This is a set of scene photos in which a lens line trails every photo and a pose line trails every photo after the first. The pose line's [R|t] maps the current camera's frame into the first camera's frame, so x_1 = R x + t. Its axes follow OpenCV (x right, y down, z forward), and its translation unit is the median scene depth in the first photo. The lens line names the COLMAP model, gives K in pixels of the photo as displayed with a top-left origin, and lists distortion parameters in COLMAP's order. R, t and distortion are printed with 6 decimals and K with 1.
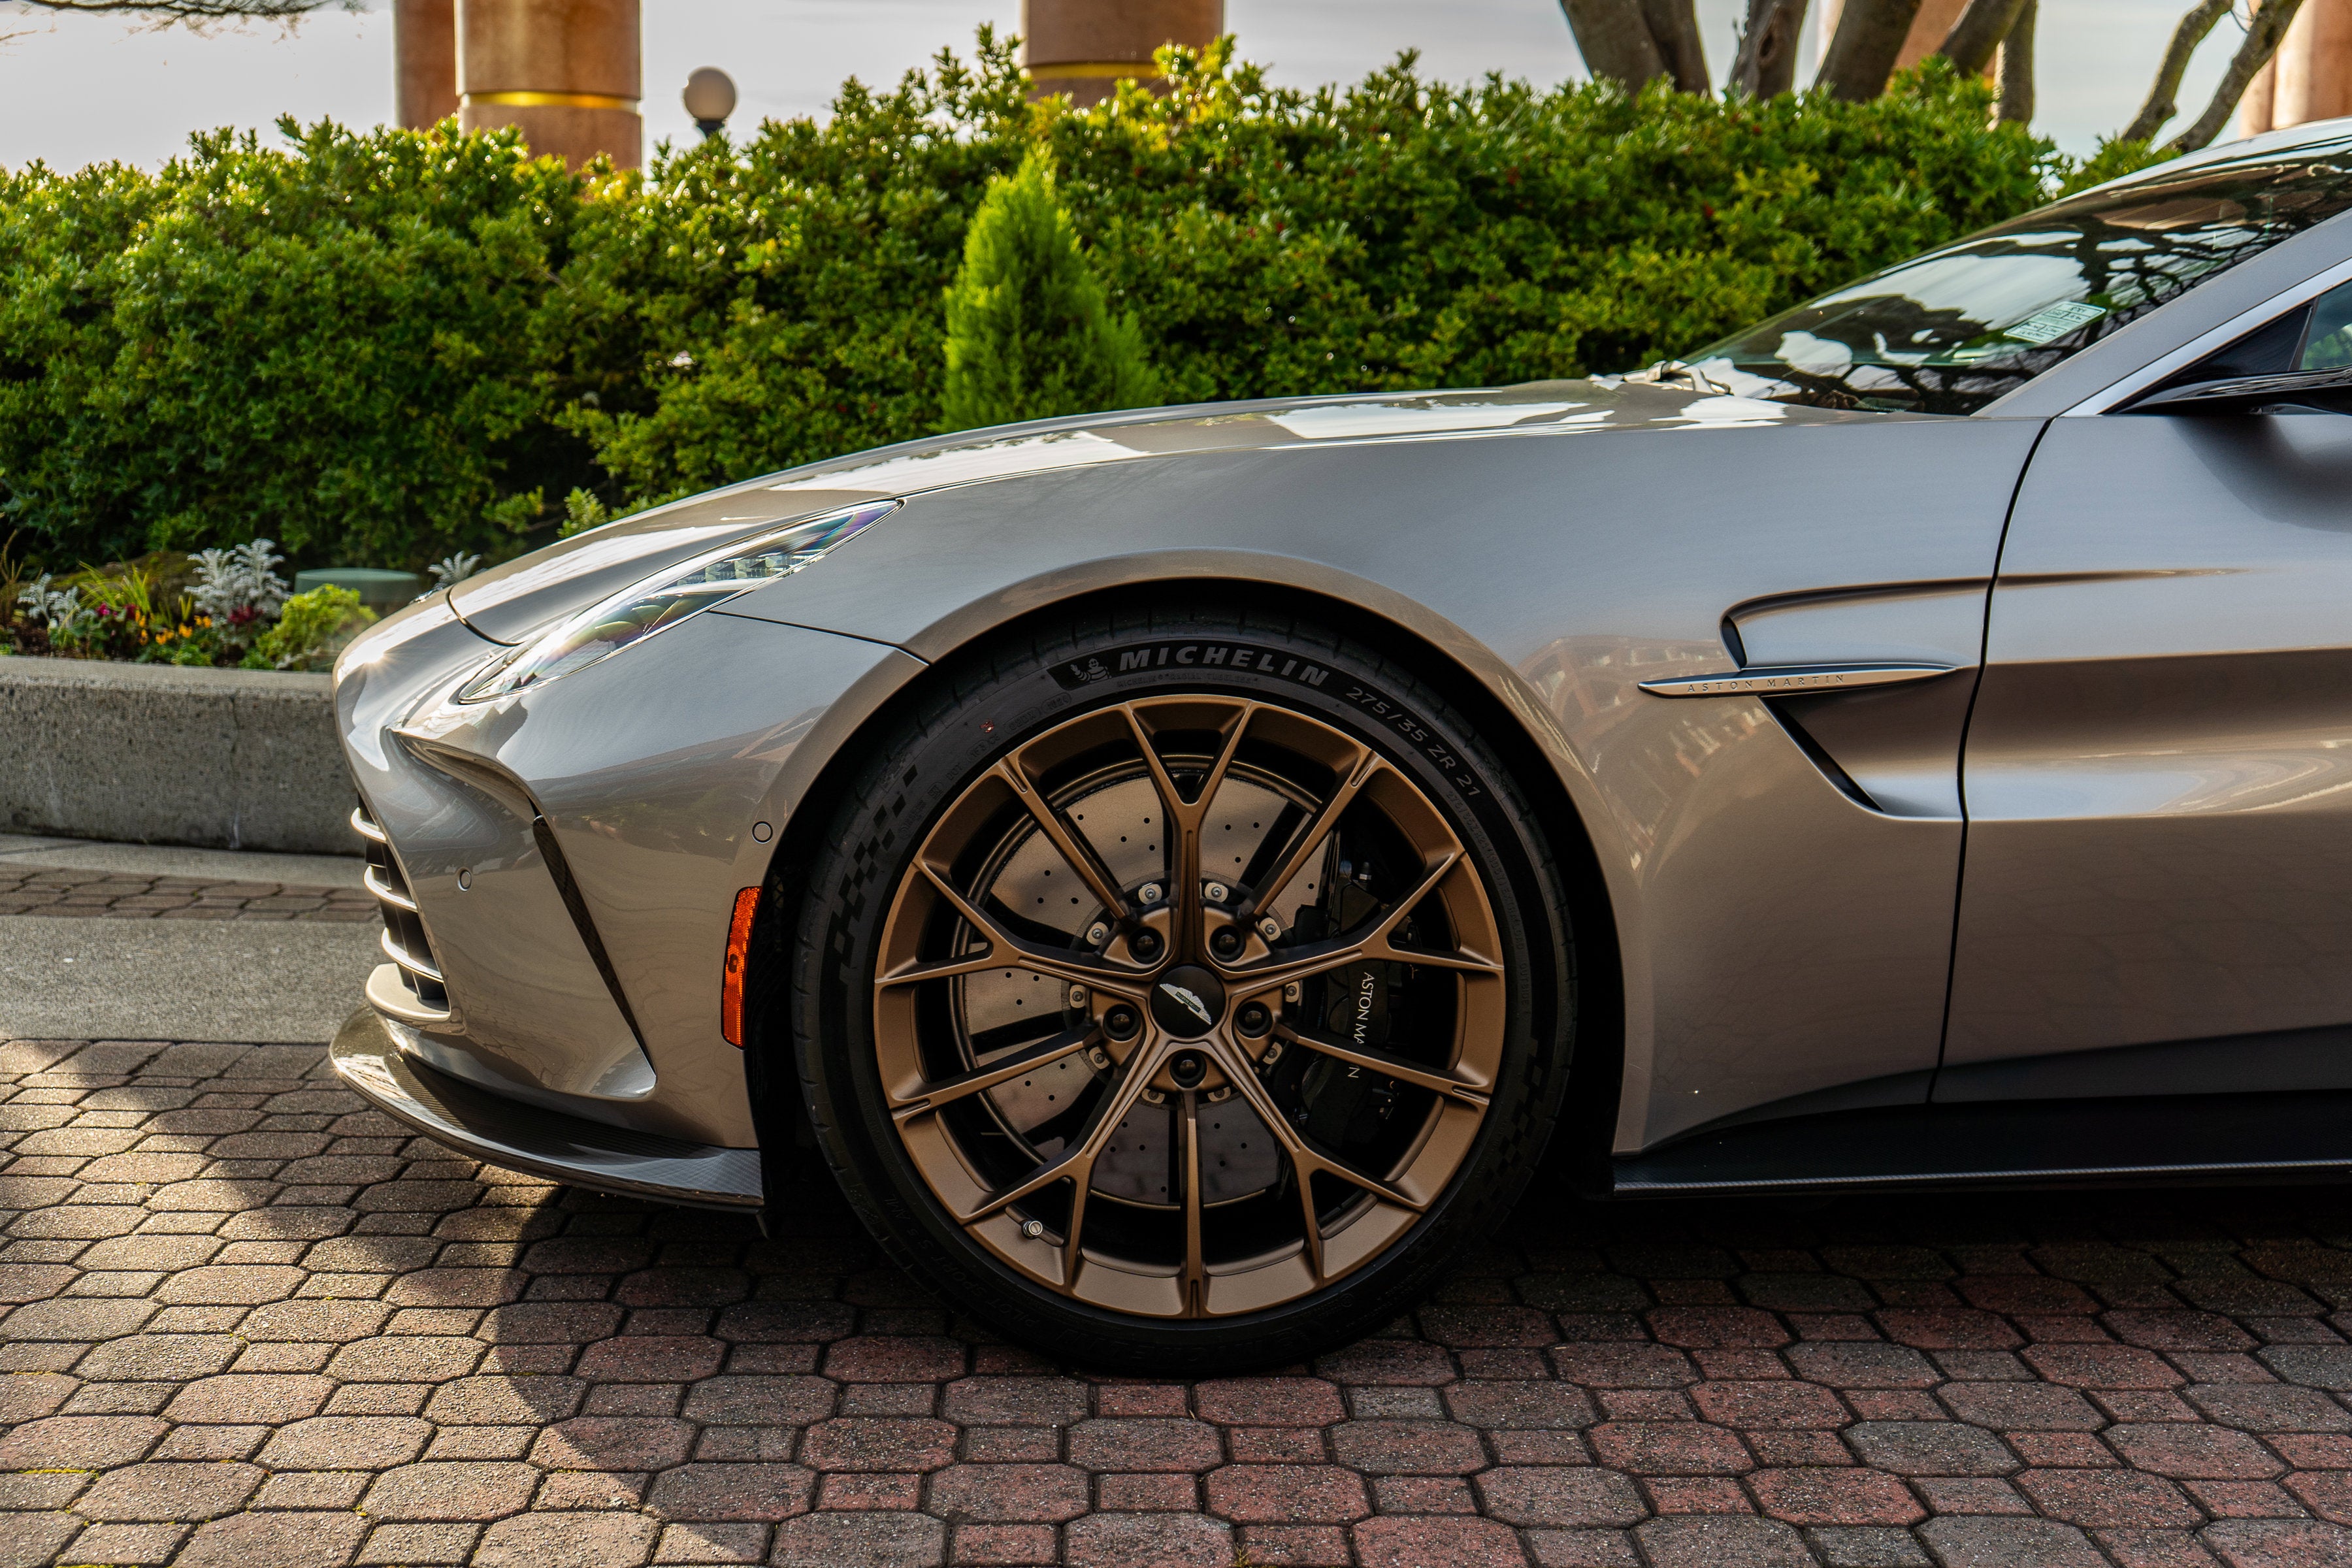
lens RADIAL K [[2872.0, 0, 1132.0], [0, 2872.0, 792.6], [0, 0, 1]] dist [0.015024, -0.004683]
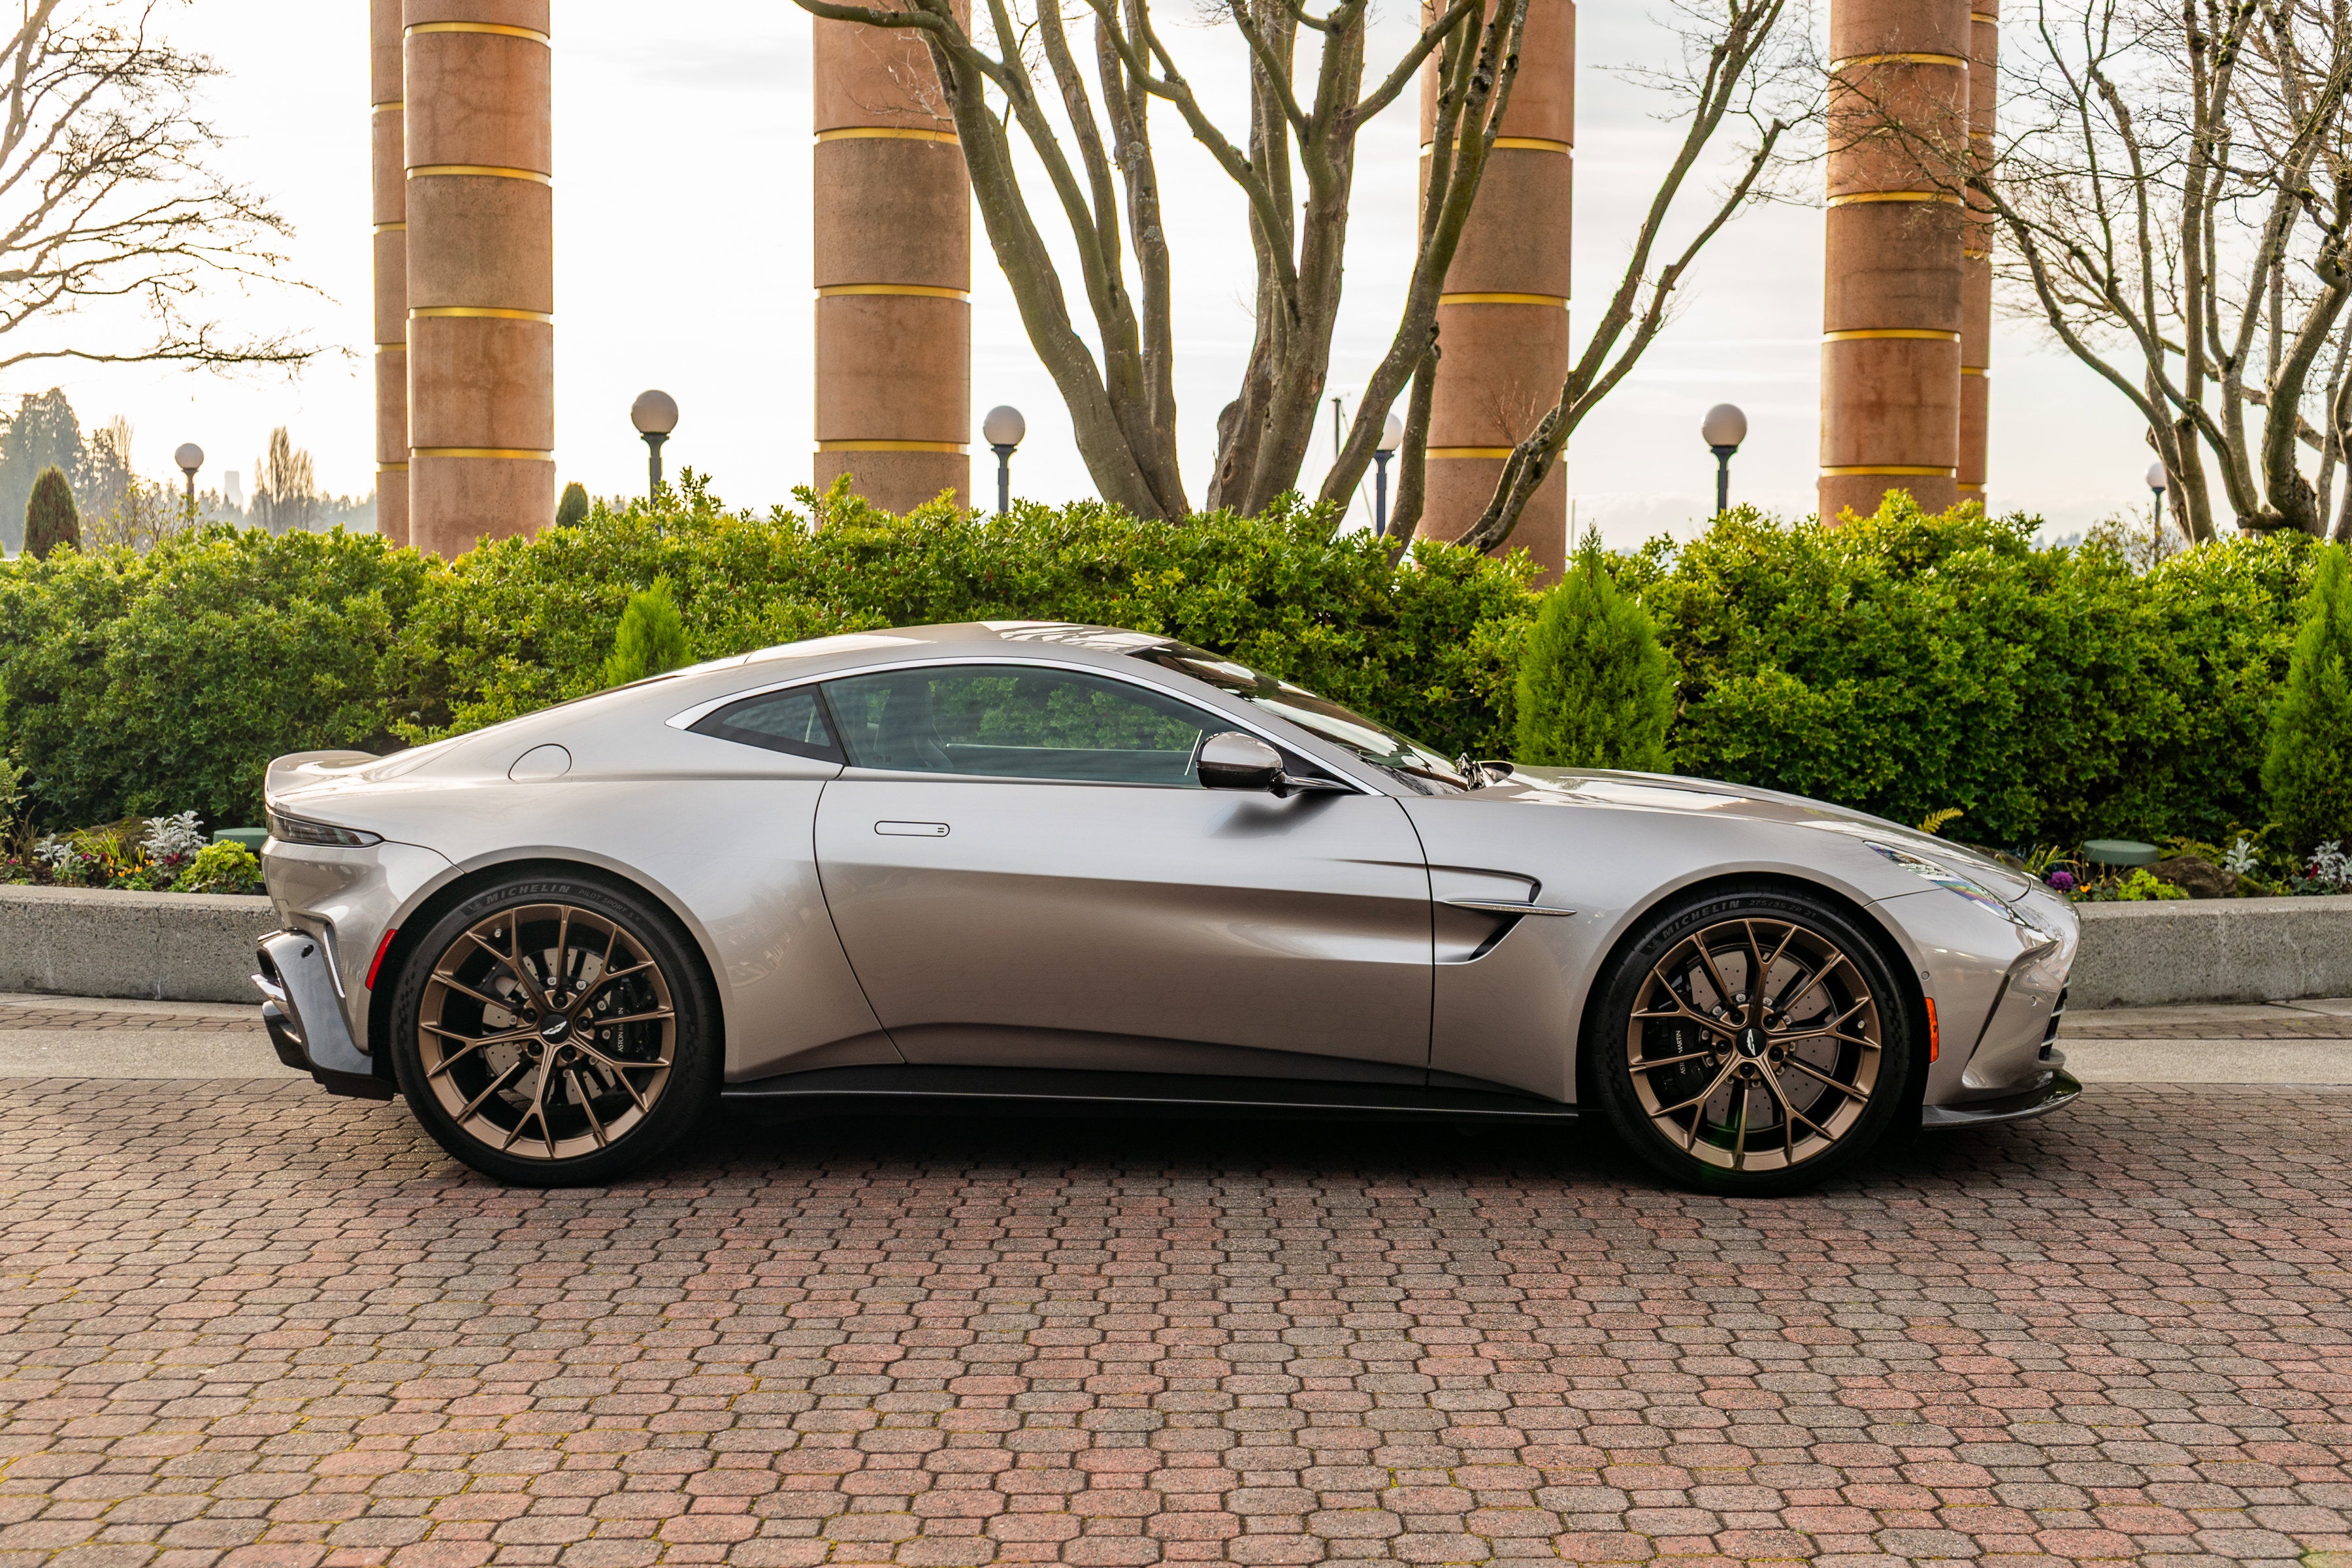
lens RADIAL K [[2975.4, 0, 1361.7], [0, 2975.4, 789.7], [0, 0, 1]] dist [-0.000109, -0.023097]
pose [[0.999307, -0.007673, 0.036412, 0.276192], [0.010417, 0.997070, -0.075779, 0.030683], [-0.035724, 0.076106, 0.996460, -0.641585]]
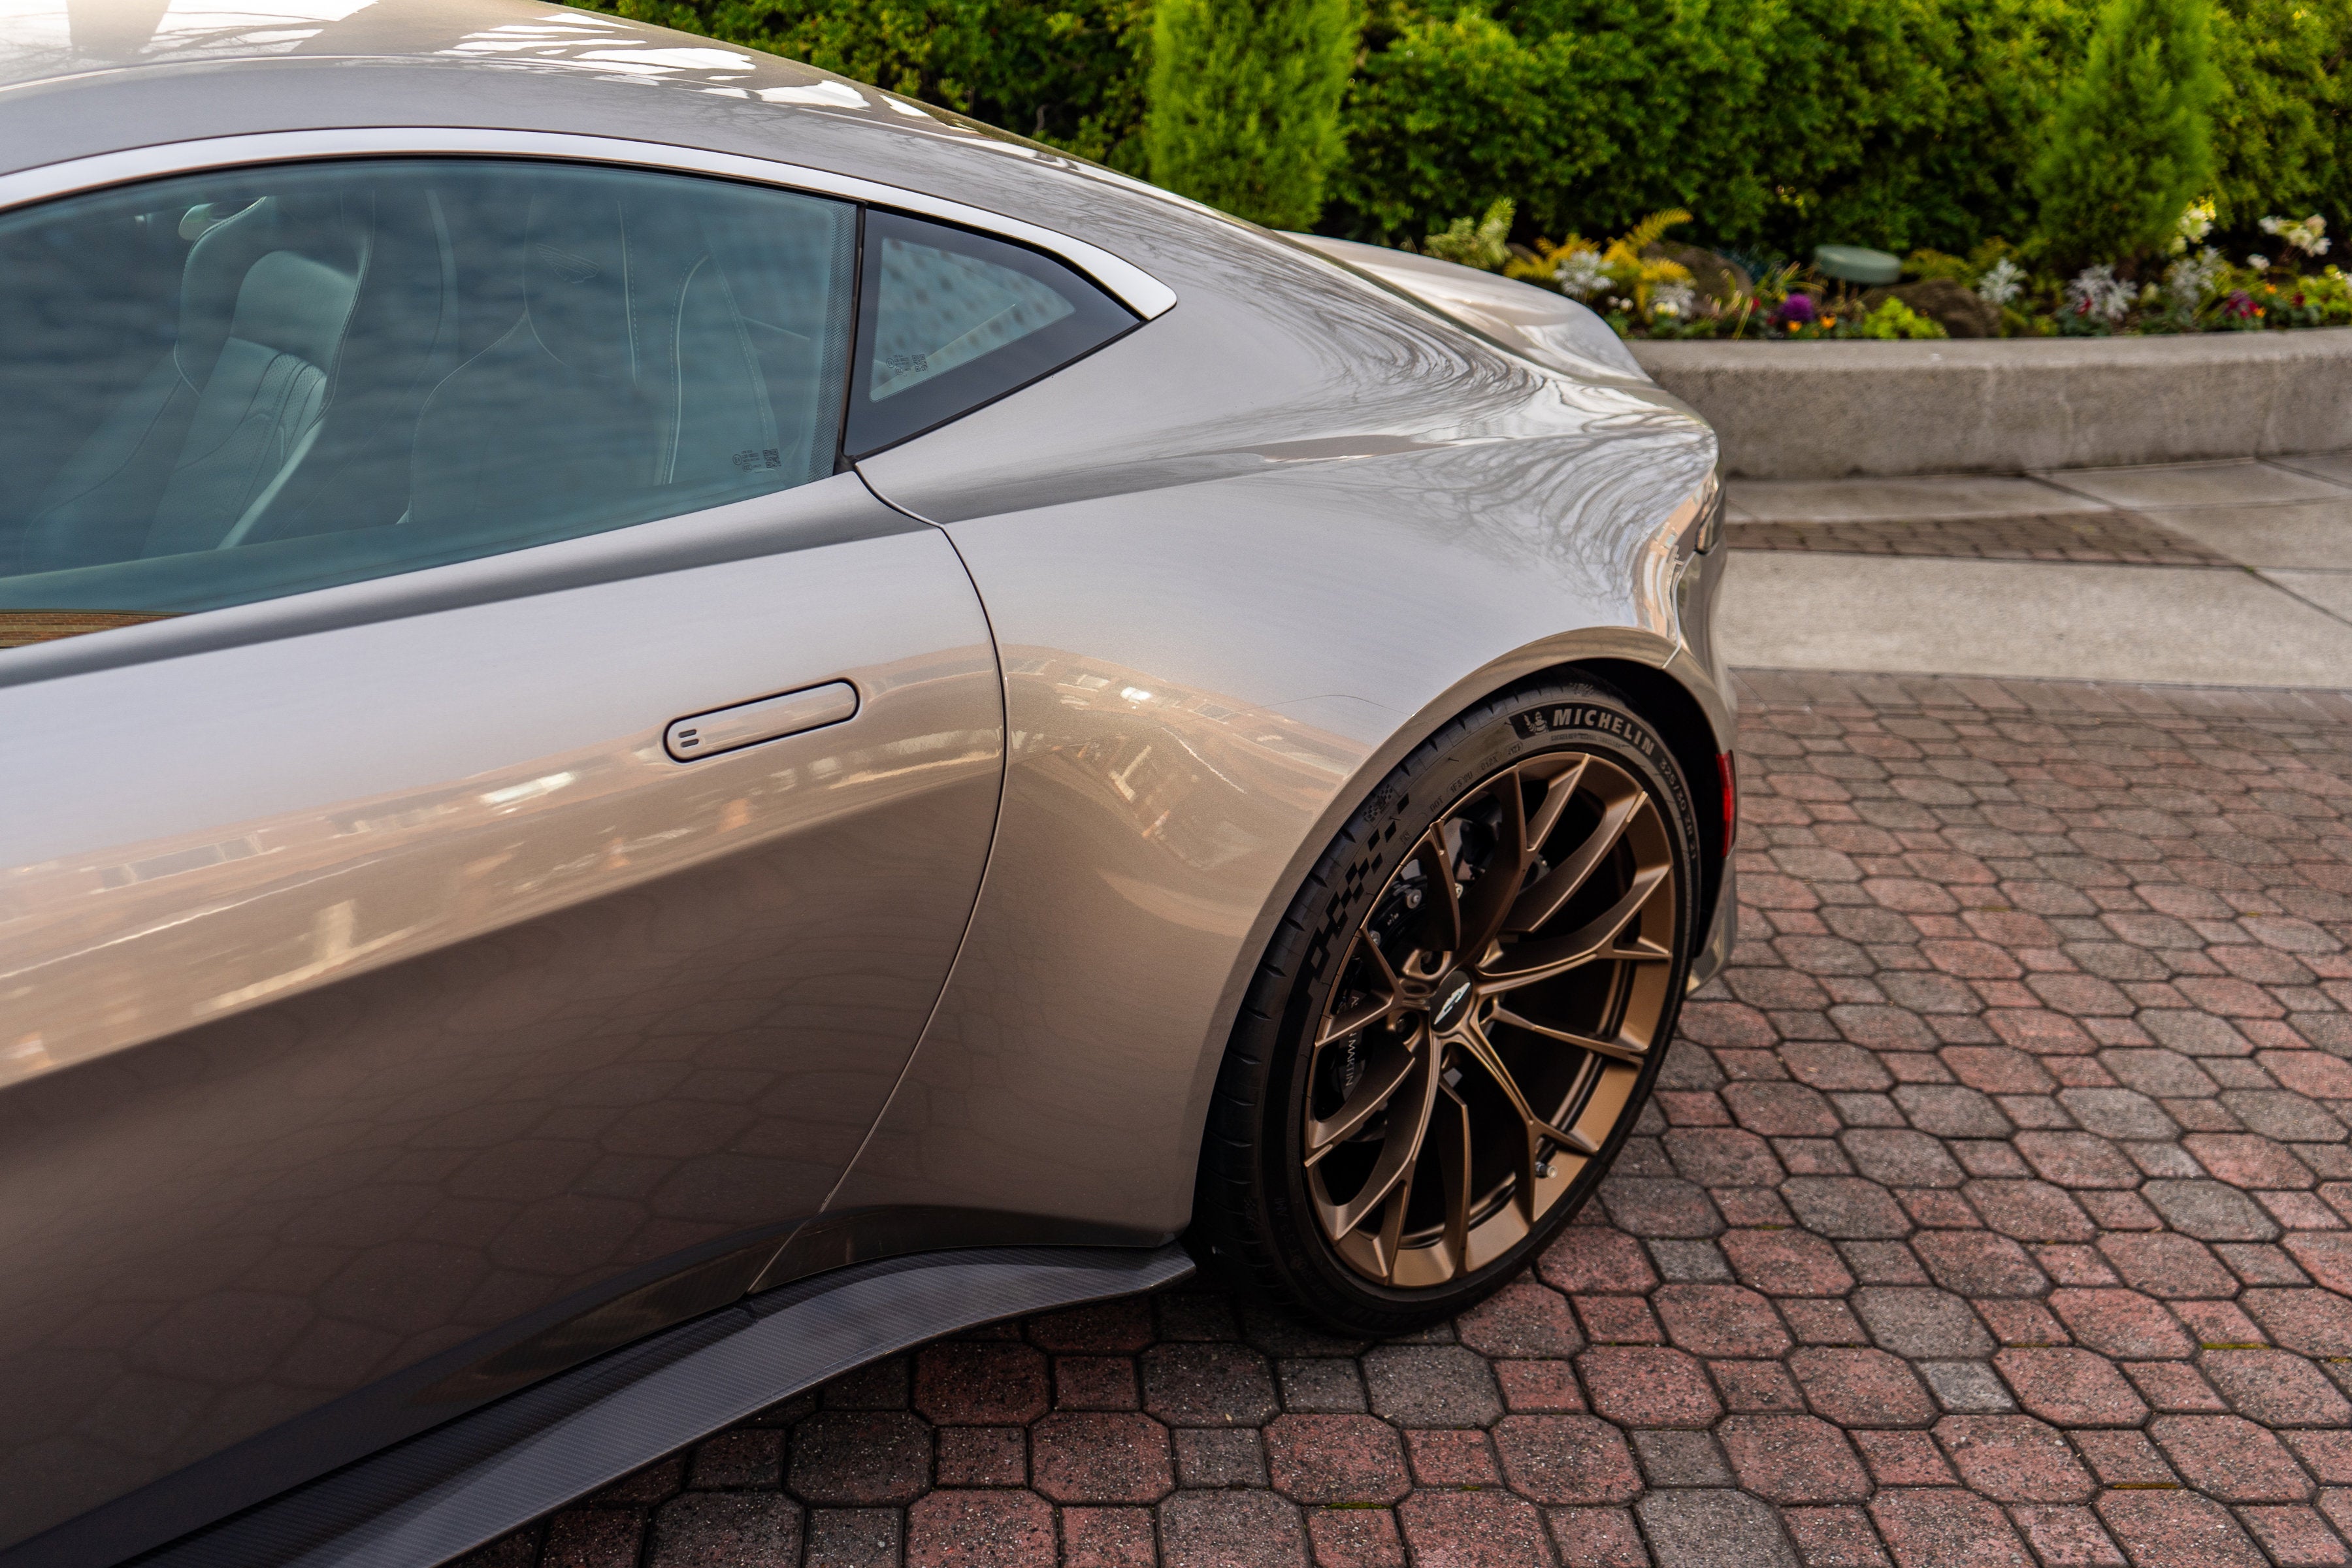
lens RADIAL K [[2137.0, 0, 1178.4], [0, 2137.0, 746.9], [0, 0, 1]] dist [0.001683, 0.011032]
pose [[0.996545, 0.023588, 0.079640, 0.361340], [-0.042228, 0.969547, 0.241238, -0.065824], [-0.071524, -0.243767, 0.967193, -0.015035]]
